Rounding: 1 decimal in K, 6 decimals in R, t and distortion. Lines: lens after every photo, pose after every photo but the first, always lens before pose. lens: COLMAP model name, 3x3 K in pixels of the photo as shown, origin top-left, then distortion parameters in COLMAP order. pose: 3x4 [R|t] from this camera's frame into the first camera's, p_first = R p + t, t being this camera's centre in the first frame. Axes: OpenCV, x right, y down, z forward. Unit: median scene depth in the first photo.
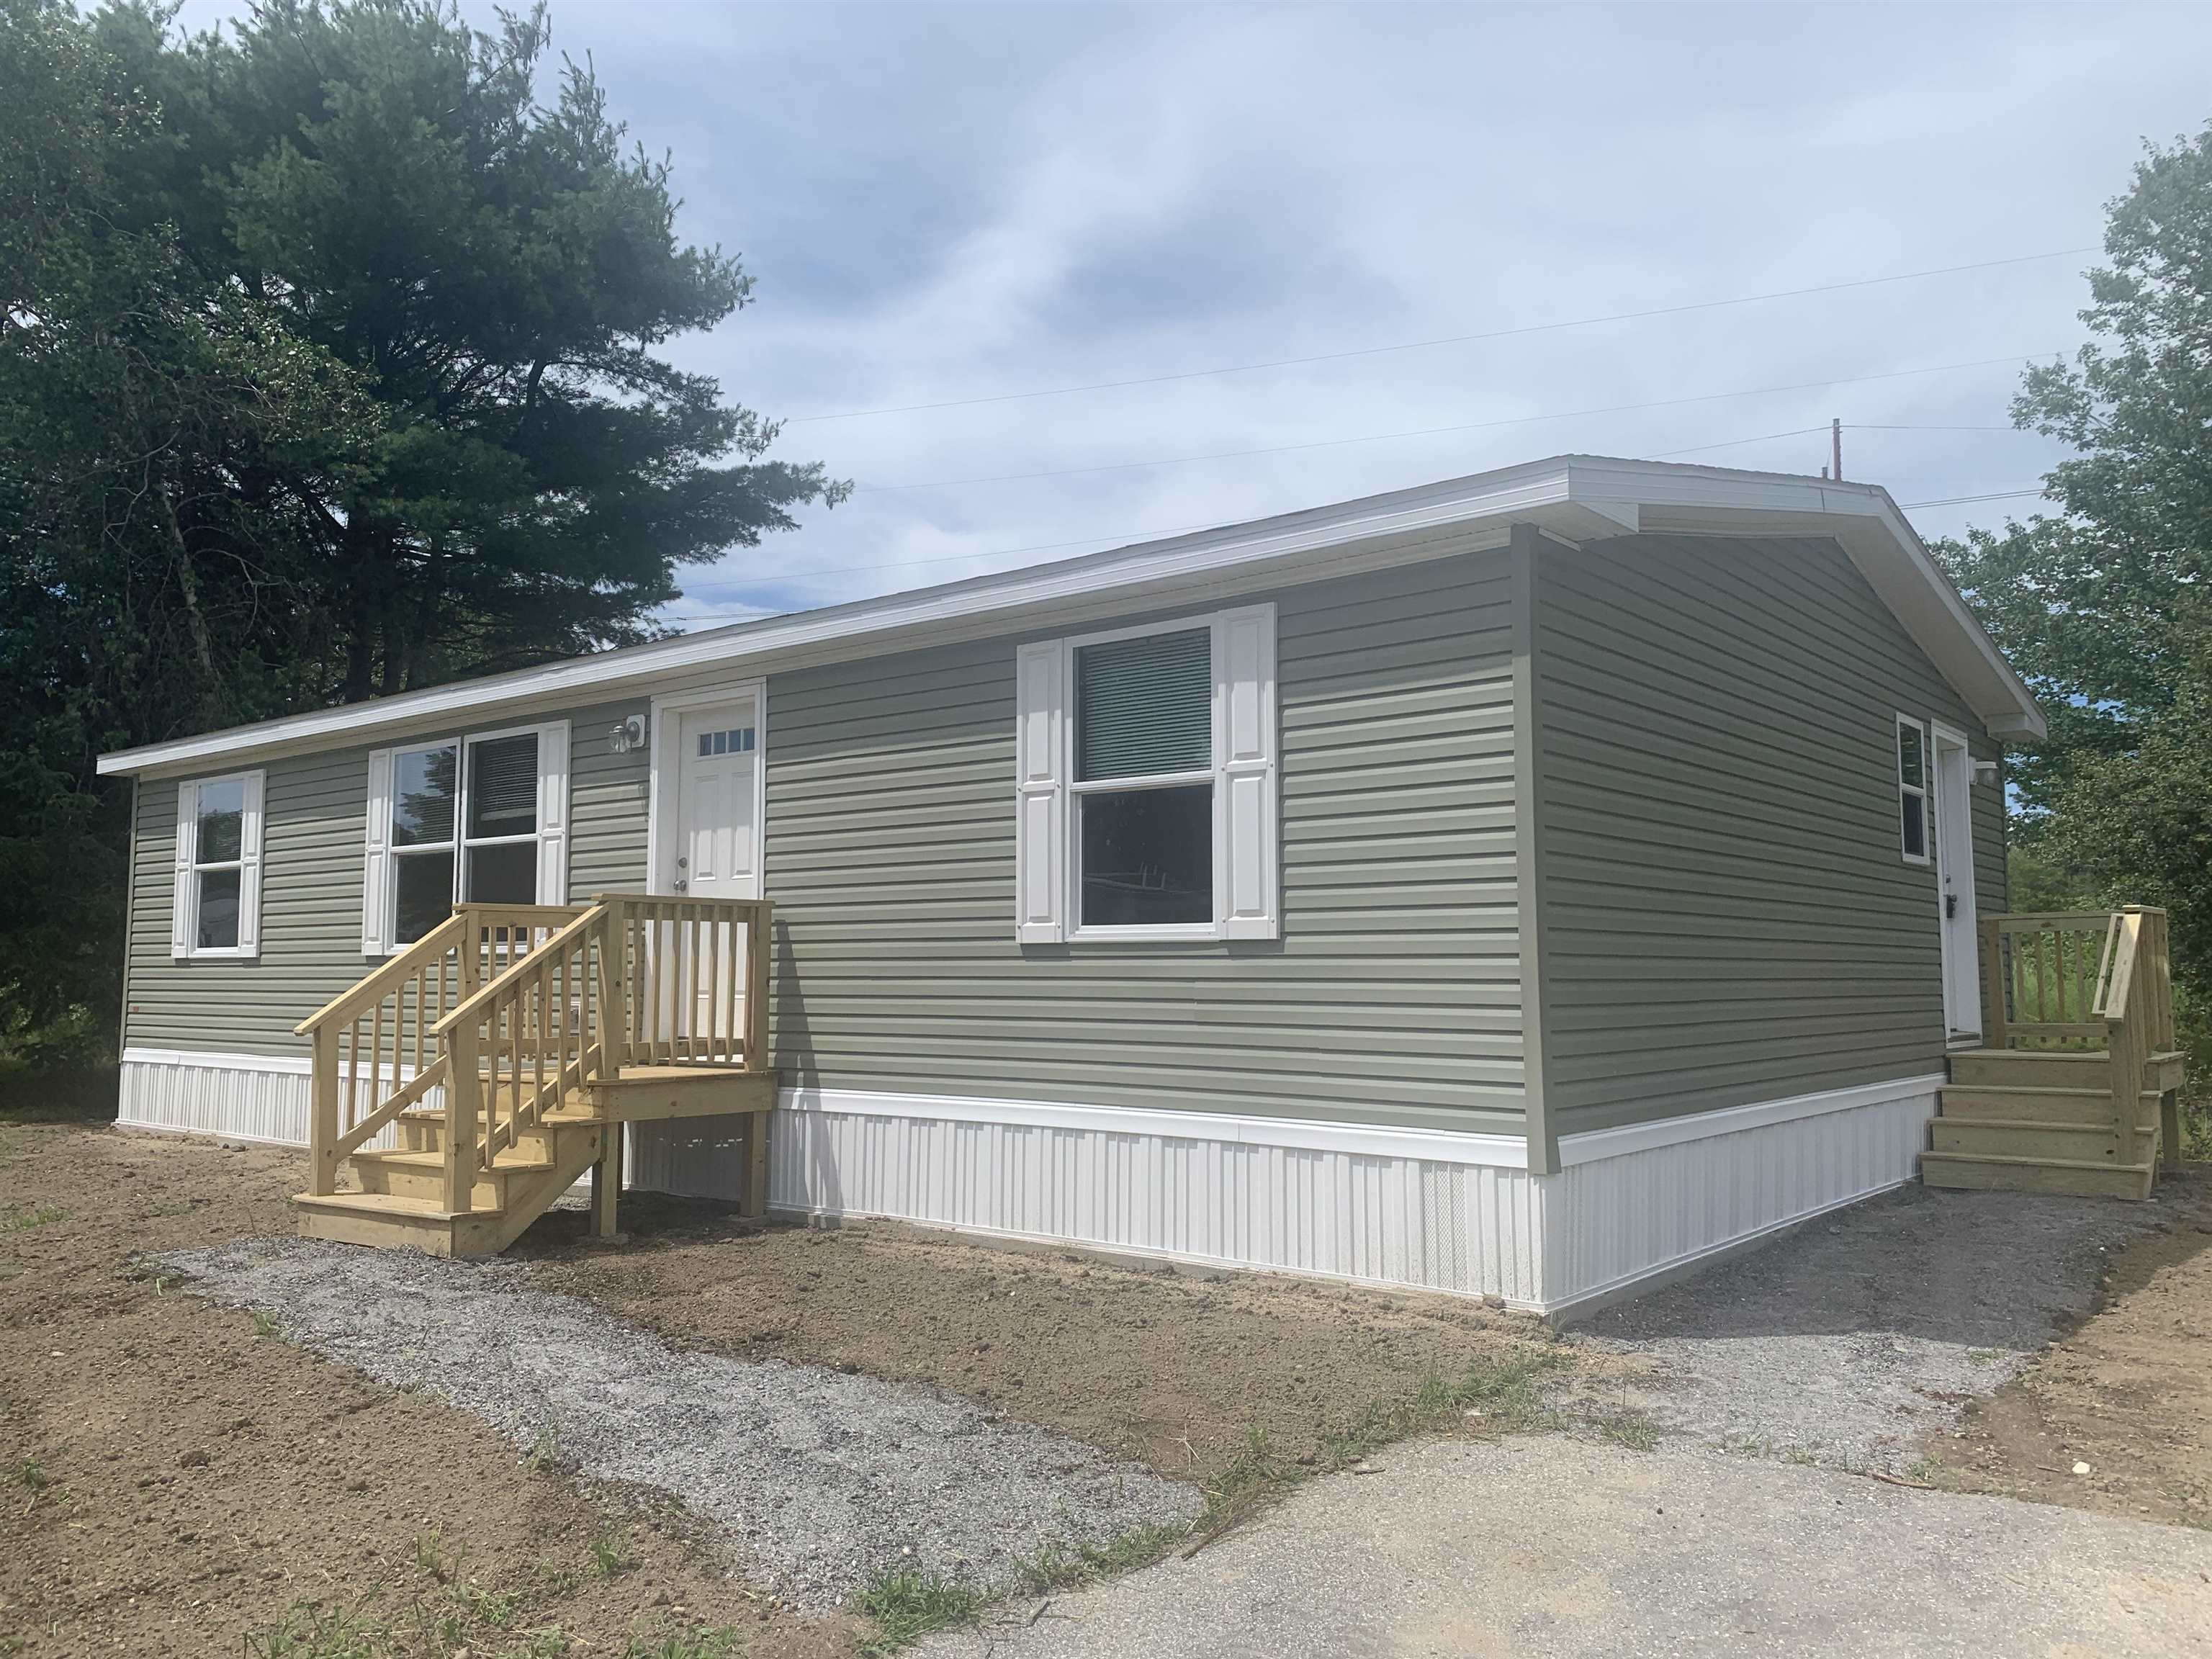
lens RADIAL K [[1627.6, 0, 1097.8], [0, 1627.6, 803.9], [0, 0, 1]] dist [0.139984, -0.001203]
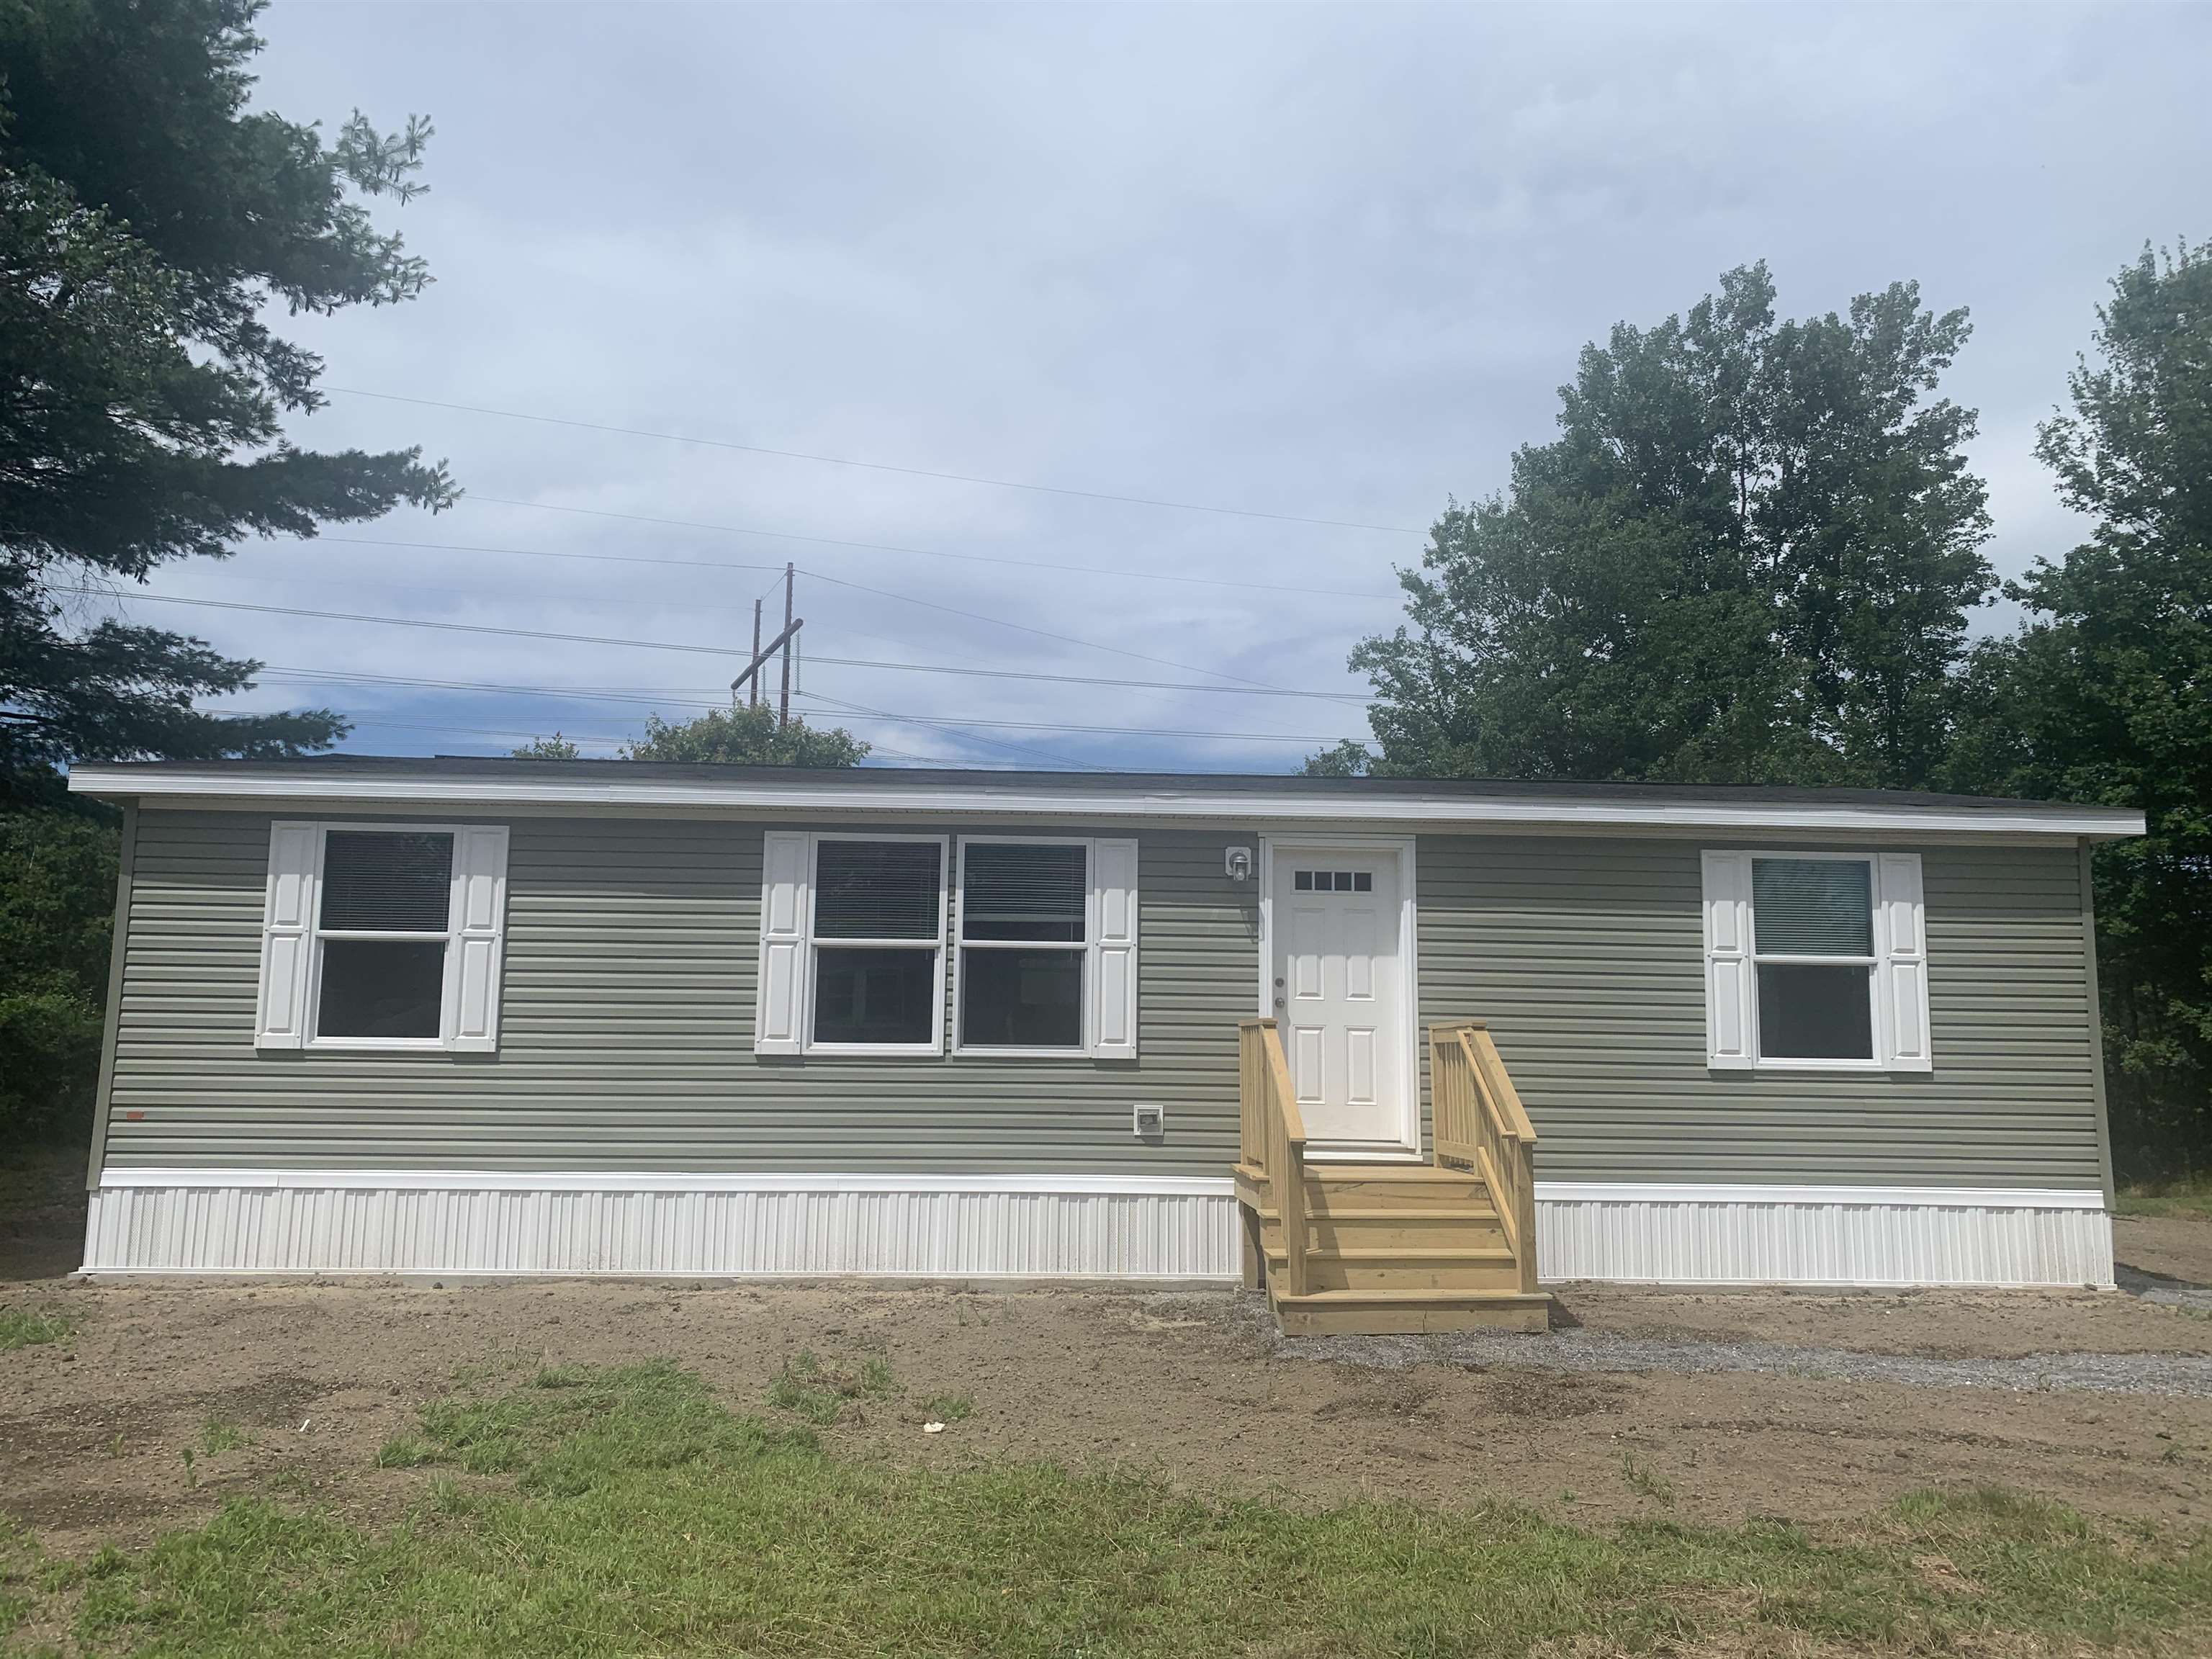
lens RADIAL K [[1671.0, 0, 1106.0], [0, 1671.0, 829.5], [0, 0, 1]] dist [0.057831, 0.001271]
pose [[0.734438, 0.117356, 0.668453, -1.264269], [-0.079346, 0.993029, -0.087161, 0.045677], [-0.674022, 0.010975, 0.738630, 0.265424]]
